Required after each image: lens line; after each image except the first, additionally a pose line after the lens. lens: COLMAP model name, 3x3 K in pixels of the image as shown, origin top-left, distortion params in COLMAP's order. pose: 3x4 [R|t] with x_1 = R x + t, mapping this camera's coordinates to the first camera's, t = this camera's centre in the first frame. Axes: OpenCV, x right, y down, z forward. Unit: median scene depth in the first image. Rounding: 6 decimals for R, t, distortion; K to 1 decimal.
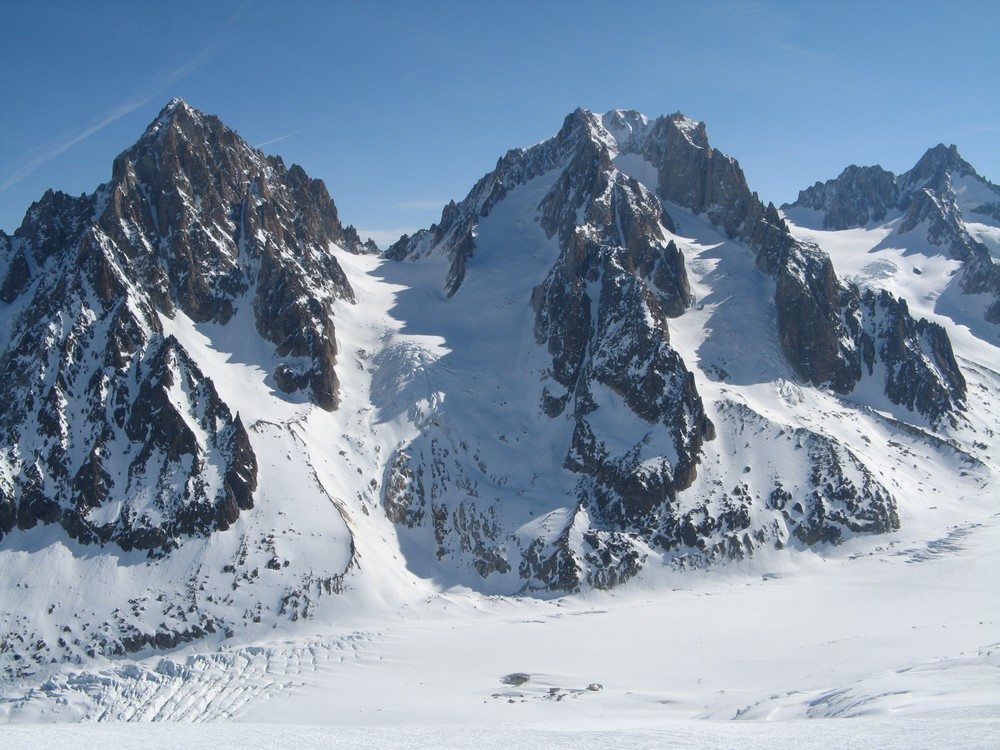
lens RADIAL K [[1127.9, 0, 502.6], [0, 1127.9, 372.8], [0, 0, 1]] dist [-0.085083, 0.000000]
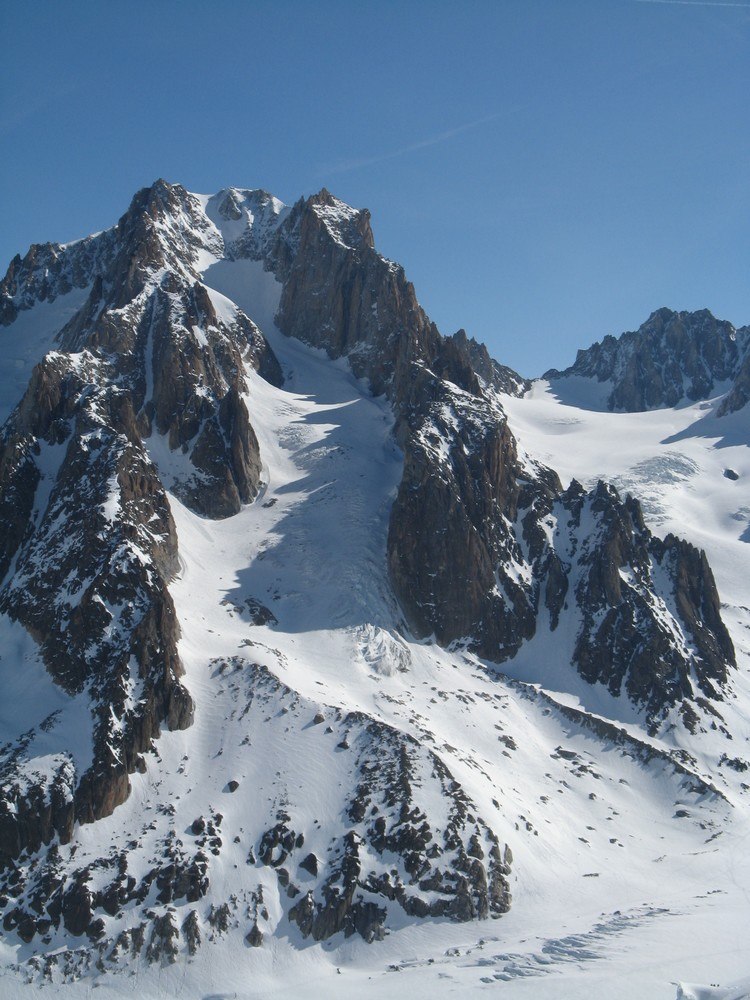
lens RADIAL K [[1721.6, 0, 347.5], [0, 1721.6, 493.2], [0, 0, 1]] dist [0.010512, 0.000000]
pose [[0.998782, 0.035858, 0.033887, 0.201332], [-0.032090, 0.993864, -0.105852, 0.028602], [-0.037475, 0.104636, 0.993804, 0.163281]]
